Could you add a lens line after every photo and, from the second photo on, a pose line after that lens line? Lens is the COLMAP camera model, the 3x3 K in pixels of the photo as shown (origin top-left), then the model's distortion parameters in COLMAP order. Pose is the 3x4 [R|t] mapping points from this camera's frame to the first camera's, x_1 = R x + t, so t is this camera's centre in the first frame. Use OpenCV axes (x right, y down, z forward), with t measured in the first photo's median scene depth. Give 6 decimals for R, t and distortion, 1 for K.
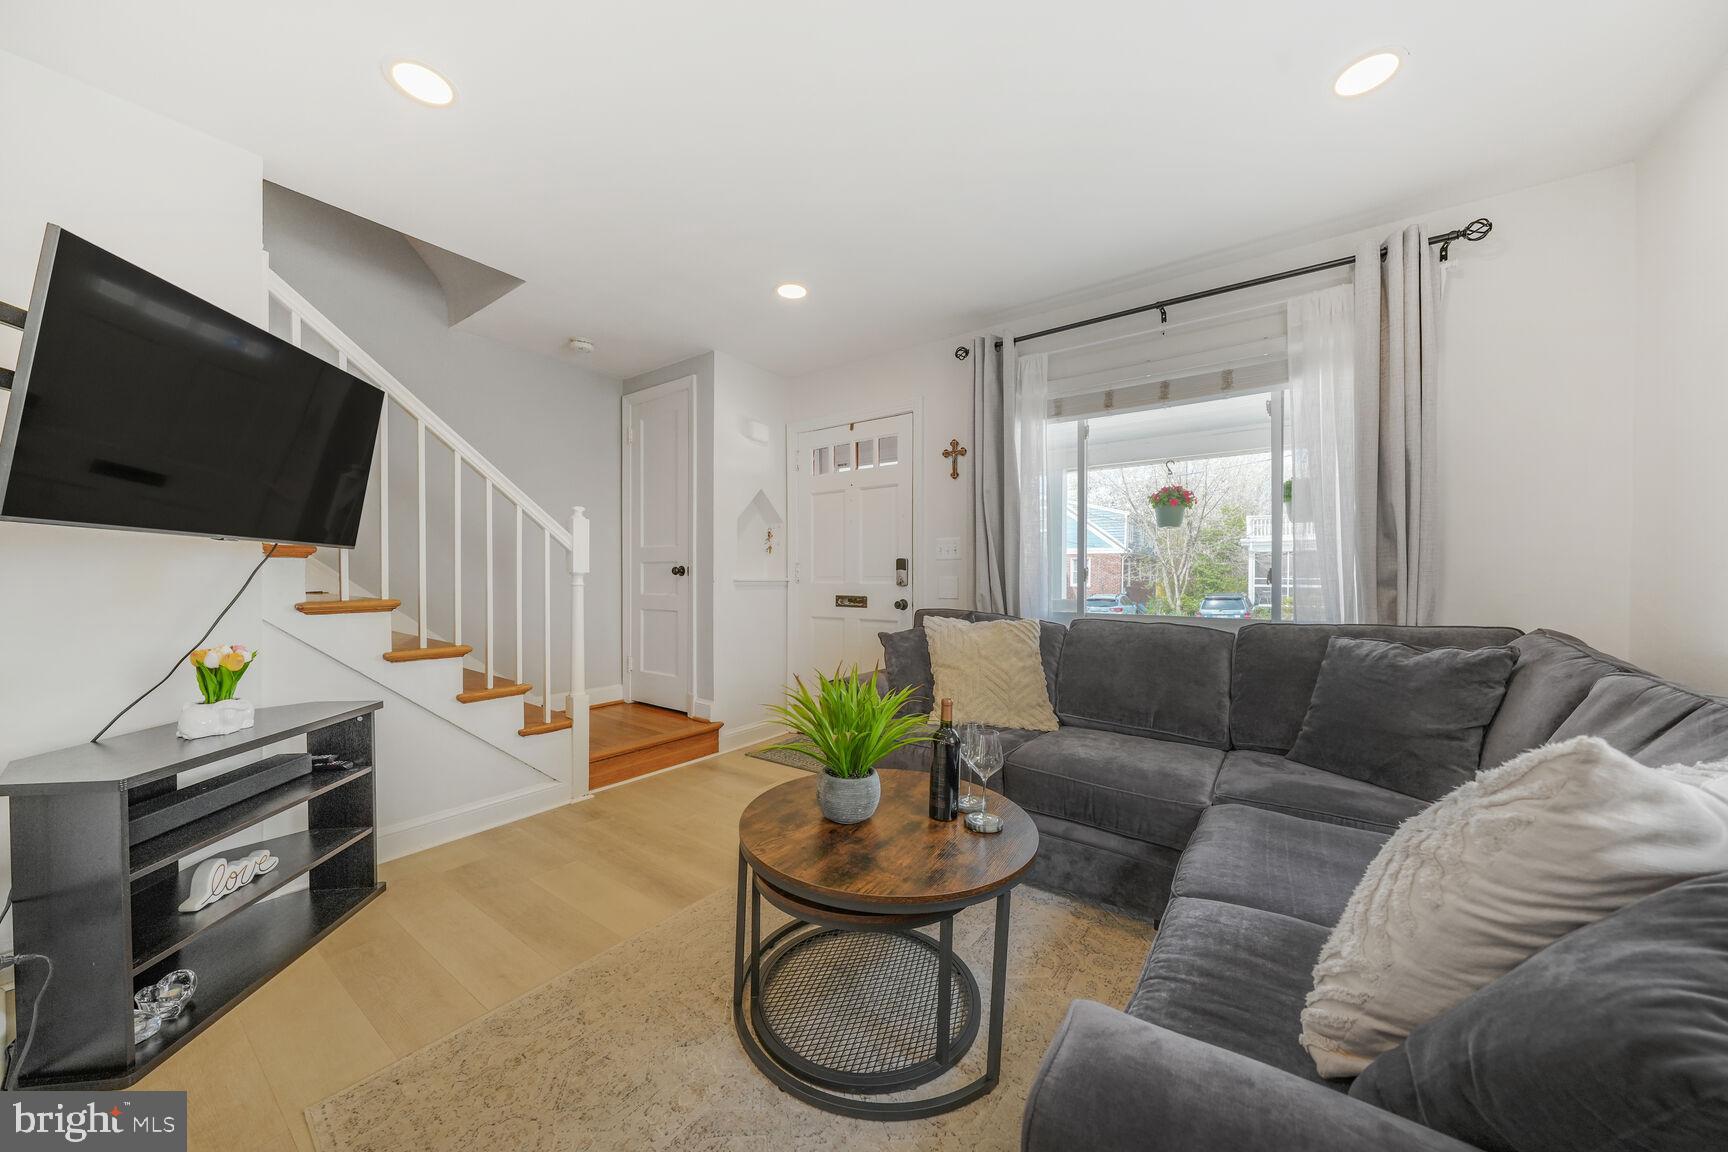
lens RADIAL K [[603.8, 0, 856.4], [0, 603.8, 583.5], [0, 0, 1]] dist [-0.002707, 0.000081]
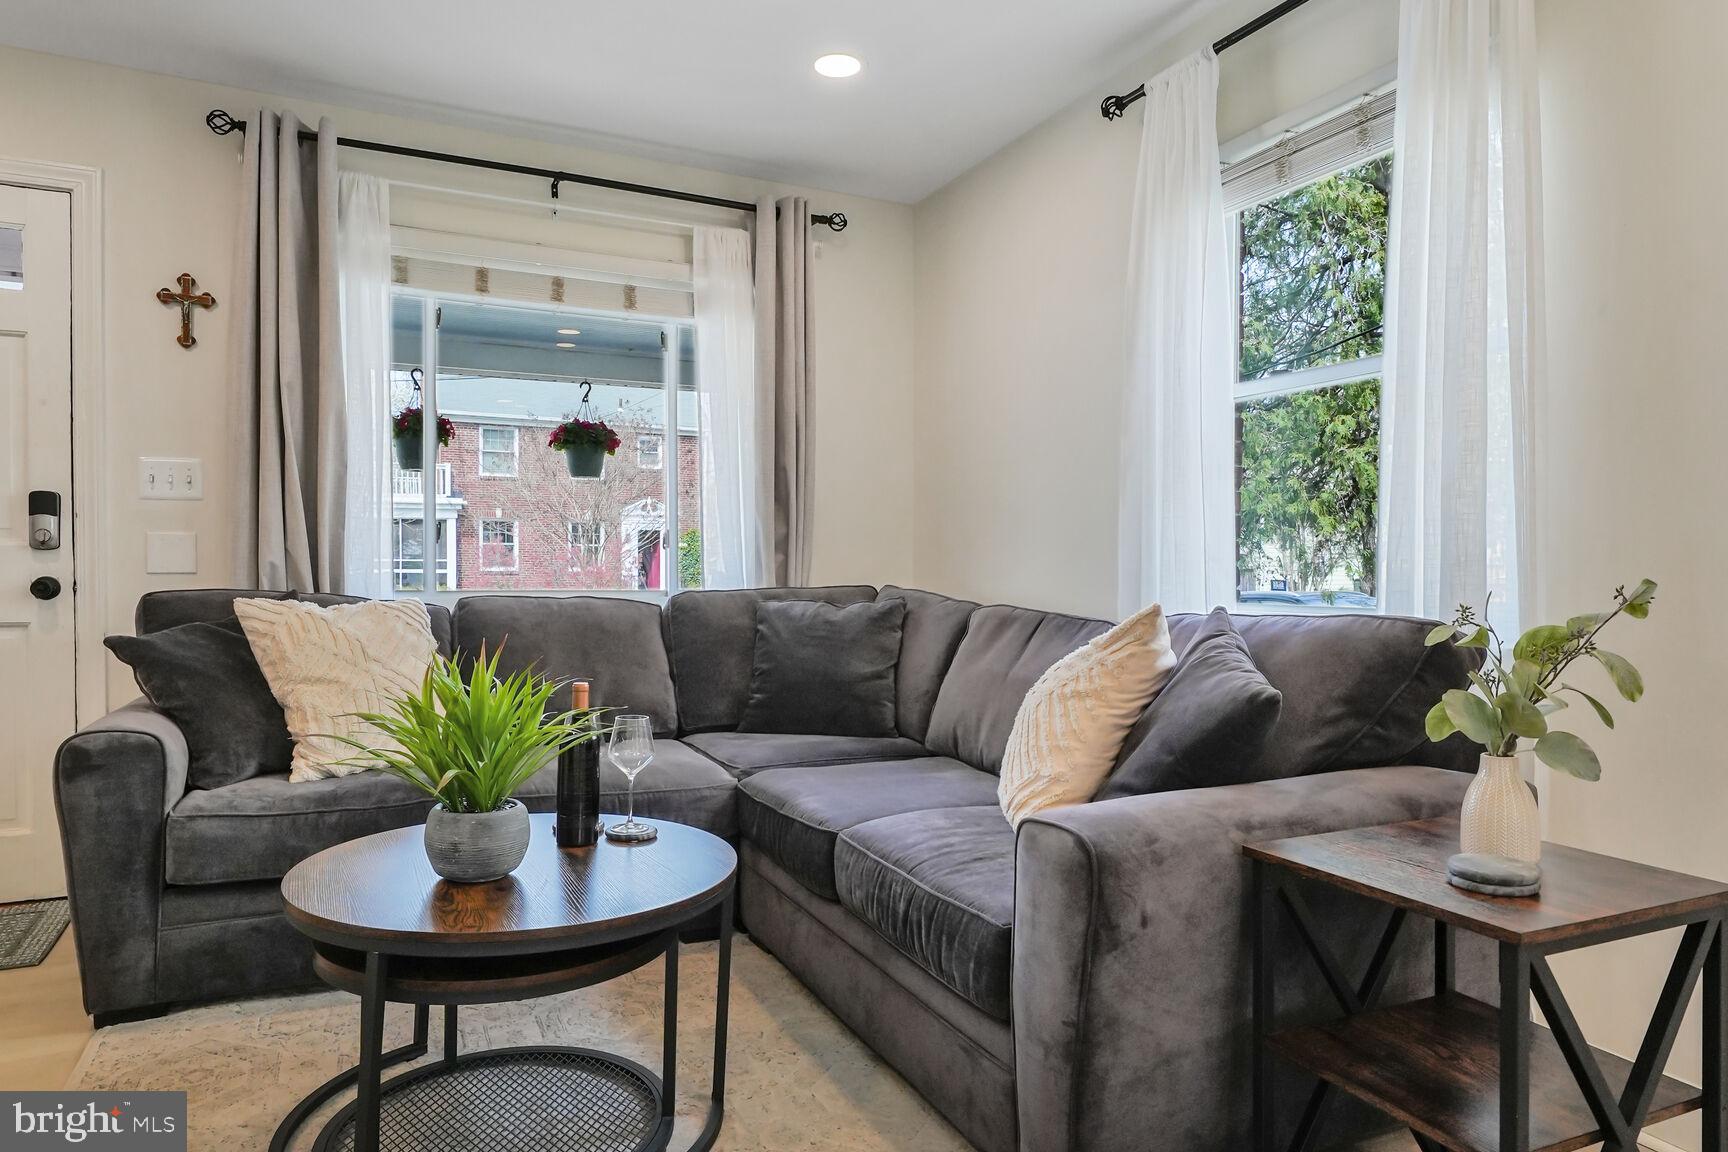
lens RADIAL K [[1051.2, 0, 857.8], [0, 1051.2, 571.2], [0, 0, 1]] dist [0.000854, 0.000726]
pose [[0.476150, -0.004168, 0.879354, -0.508005], [0.002527, 0.999991, 0.003371, 0.029704], [-0.879361, 0.000617, 0.476156, 0.052380]]
